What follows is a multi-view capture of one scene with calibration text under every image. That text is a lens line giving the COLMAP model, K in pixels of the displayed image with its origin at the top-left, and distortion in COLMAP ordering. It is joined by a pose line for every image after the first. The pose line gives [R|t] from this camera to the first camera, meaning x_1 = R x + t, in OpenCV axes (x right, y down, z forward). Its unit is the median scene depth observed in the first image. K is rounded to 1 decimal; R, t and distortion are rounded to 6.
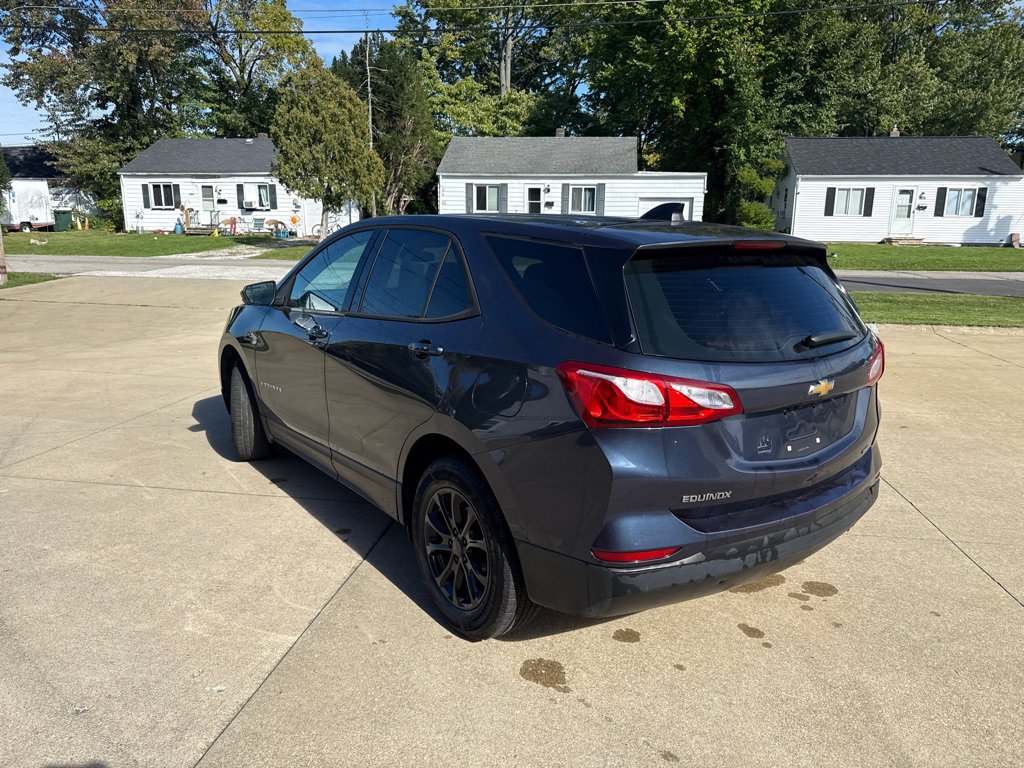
lens RADIAL K [[720.3, 0, 533.3], [0, 720.3, 385.6], [0, 0, 1]] dist [-0.004211, -0.023581]
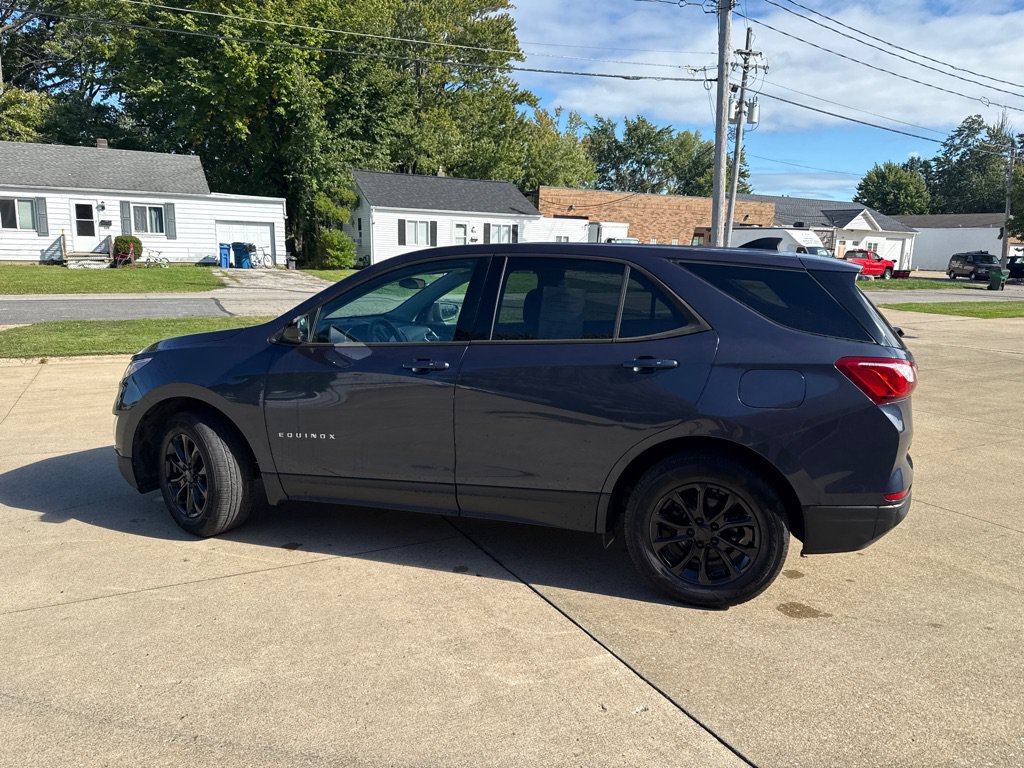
lens RADIAL K [[720.3, 0, 530.5], [0, 720.3, 370.2], [0, 0, 1]] dist [-0.004211, -0.023581]
pose [[0.803007, -0.076839, 0.590996, -0.090344], [0.108926, 0.993872, -0.018783, -0.004508], [-0.585931, 0.079458, 0.806456, 0.017601]]
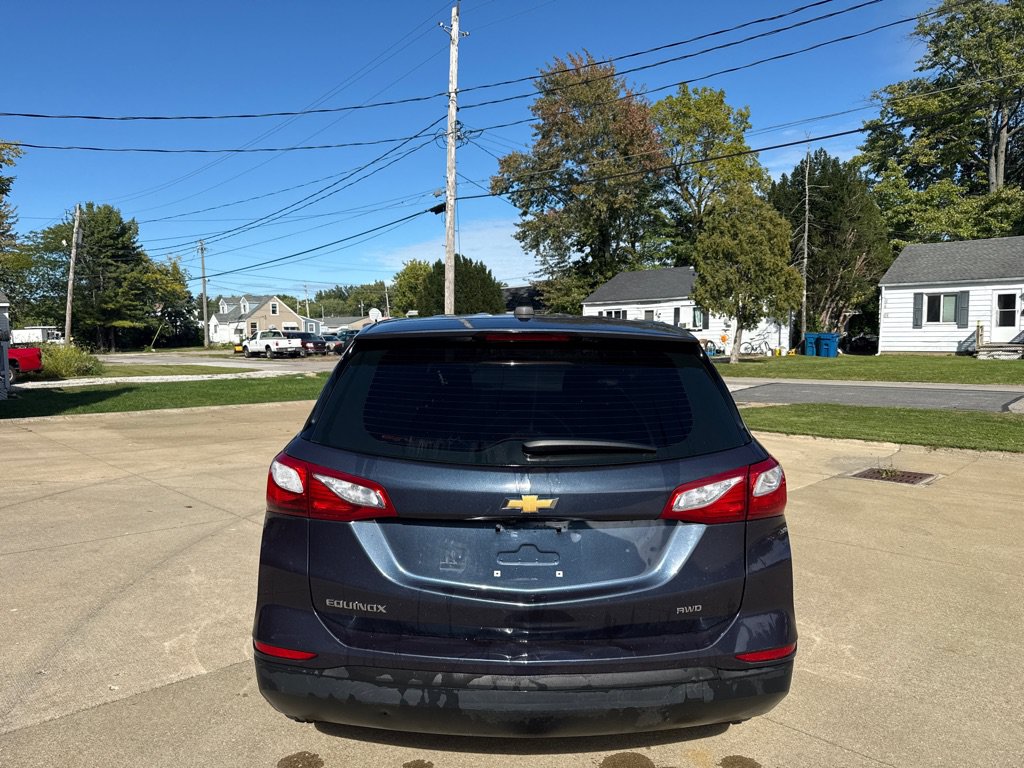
lens RADIAL K [[720.3, 0, 522.2], [0, 720.3, 394.9], [0, 0, 1]] dist [-0.004211, -0.023581]
pose [[0.793376, 0.021232, -0.608362, 0.064935], [-0.112264, 0.987352, -0.111946, -0.001881], [0.598291, 0.157113, 0.785725, 0.025681]]
